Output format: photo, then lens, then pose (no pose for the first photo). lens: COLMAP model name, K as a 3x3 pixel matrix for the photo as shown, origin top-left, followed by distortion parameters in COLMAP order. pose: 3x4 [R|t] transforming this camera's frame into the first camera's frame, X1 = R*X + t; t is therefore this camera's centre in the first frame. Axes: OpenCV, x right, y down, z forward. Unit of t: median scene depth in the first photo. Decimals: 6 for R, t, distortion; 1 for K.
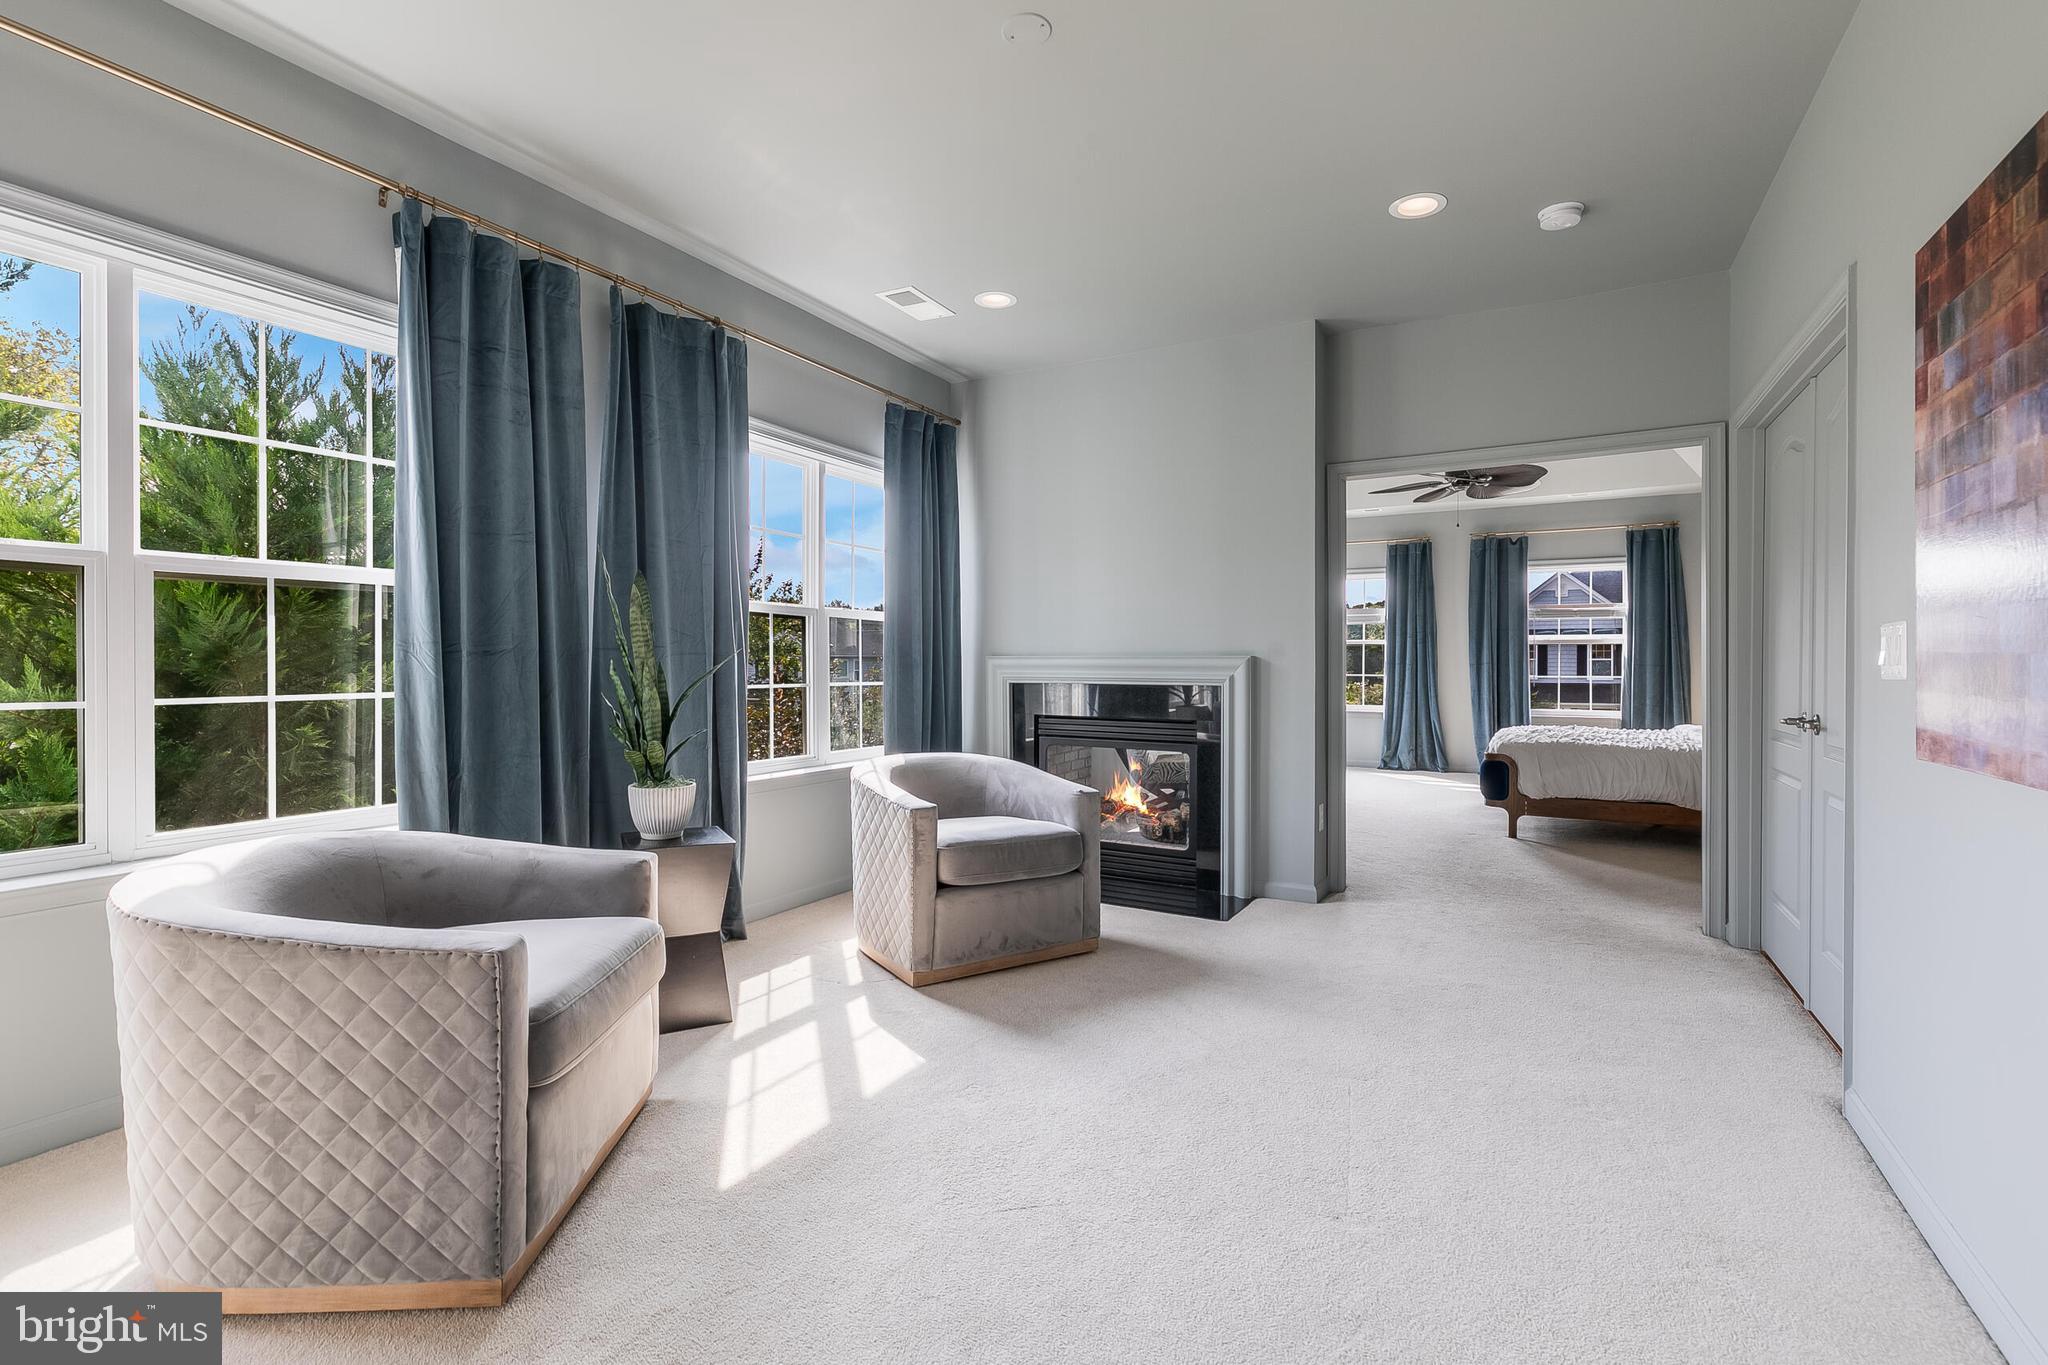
lens RADIAL K [[926.6, 0, 1026.9], [0, 926.6, 674.5], [0, 0, 1]] dist [0.004042, -0.000090]
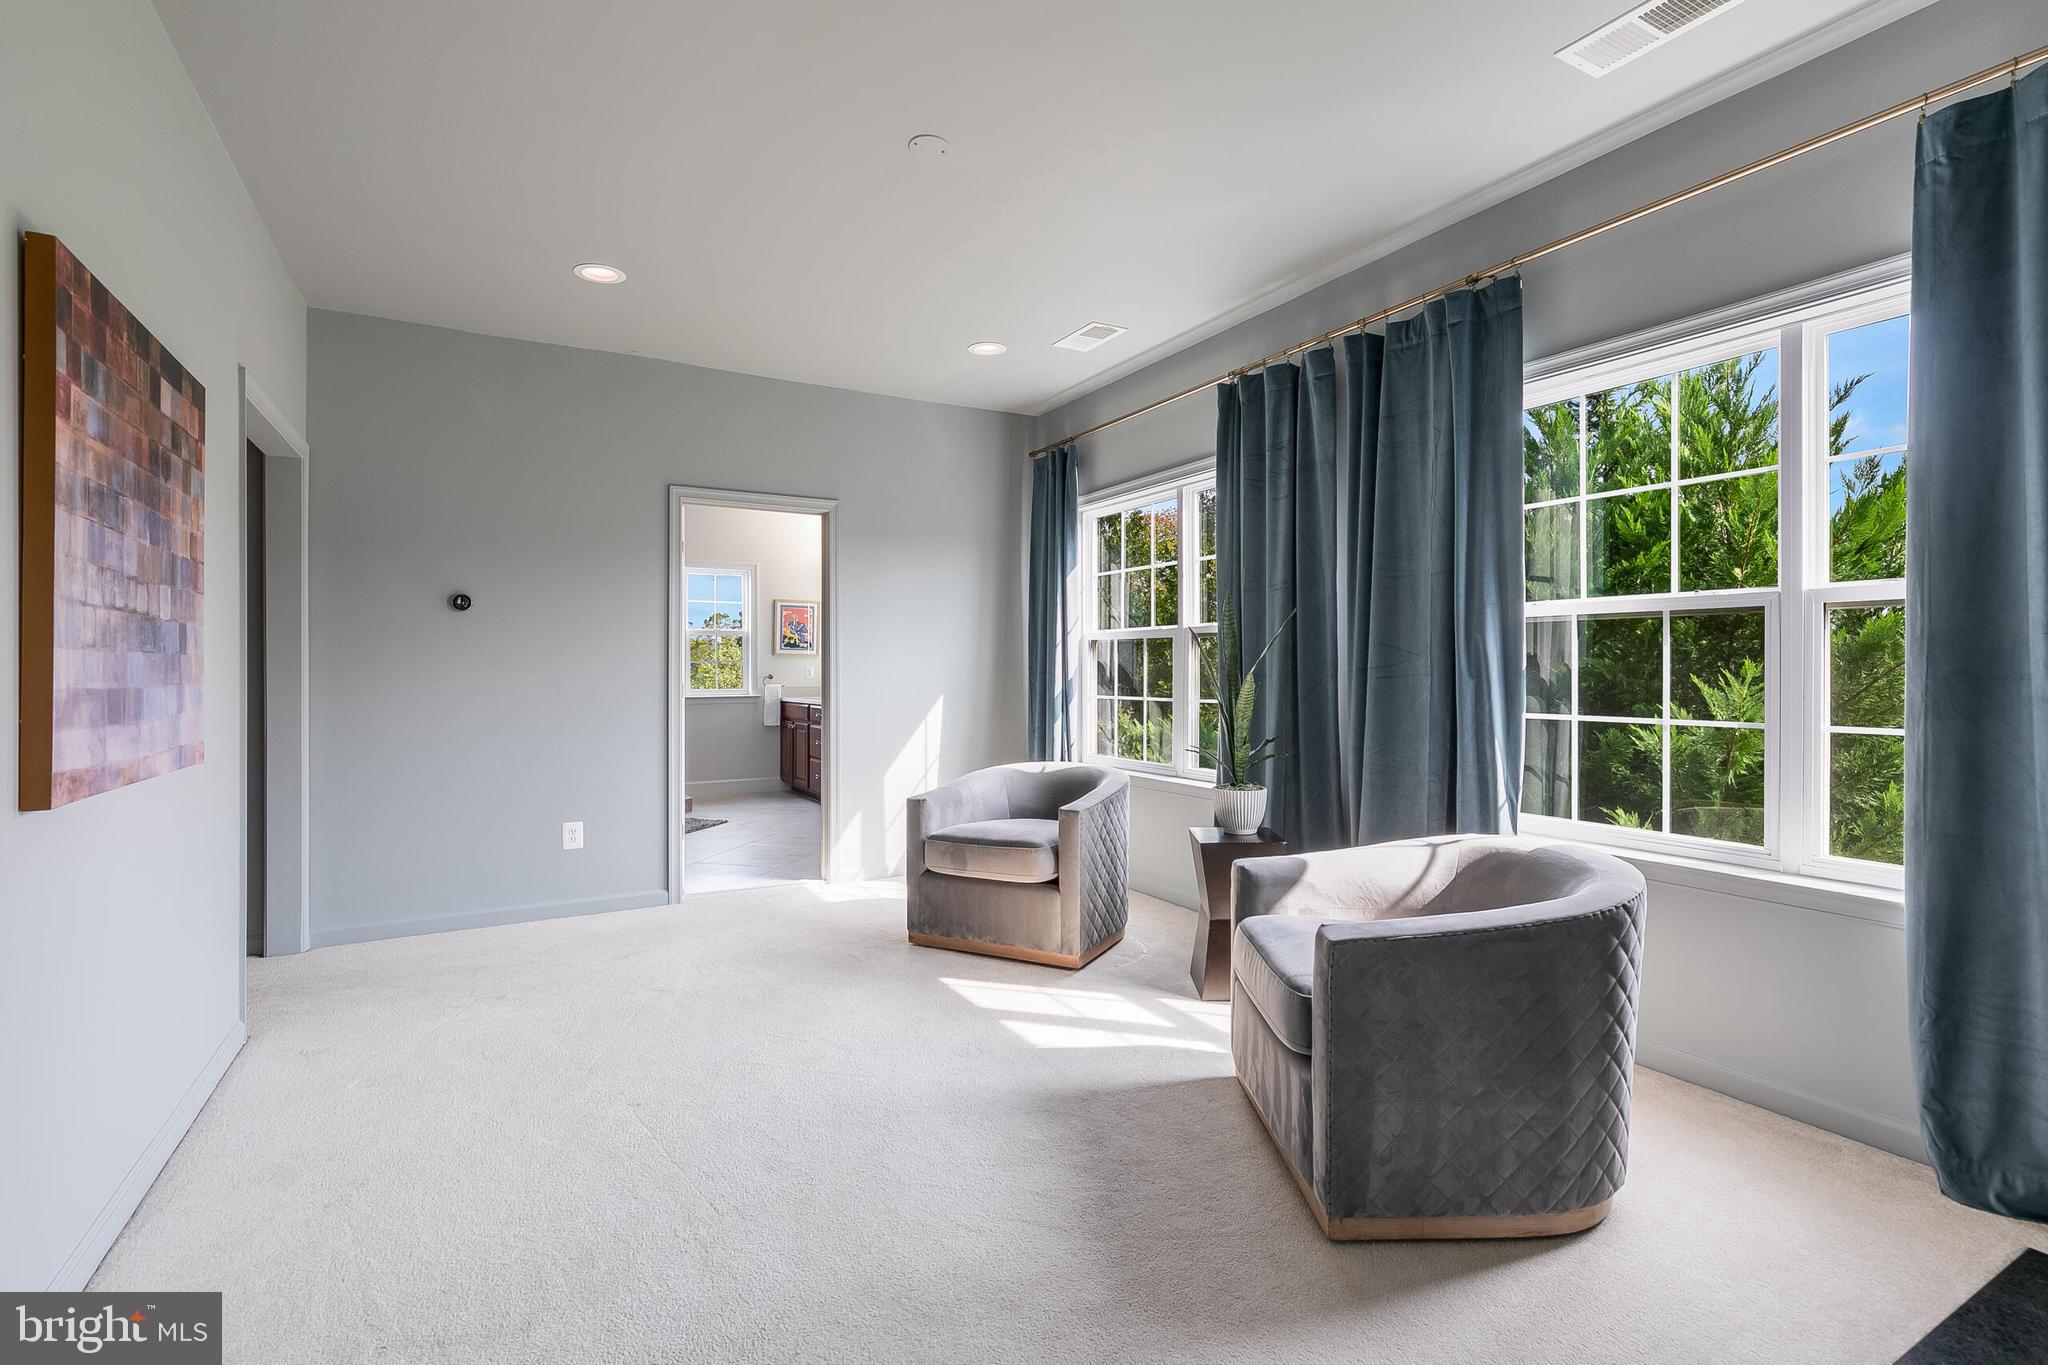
lens RADIAL K [[926.6, 0, 1026.9], [0, 926.6, 674.5], [0, 0, 1]] dist [0.004042, -0.000090]
pose [[-0.514563, 0.006238, -0.857430, 1.087703], [-0.008730, 0.999884, 0.012514, -0.053653], [0.857408, 0.013924, -0.514448, 1.998938]]
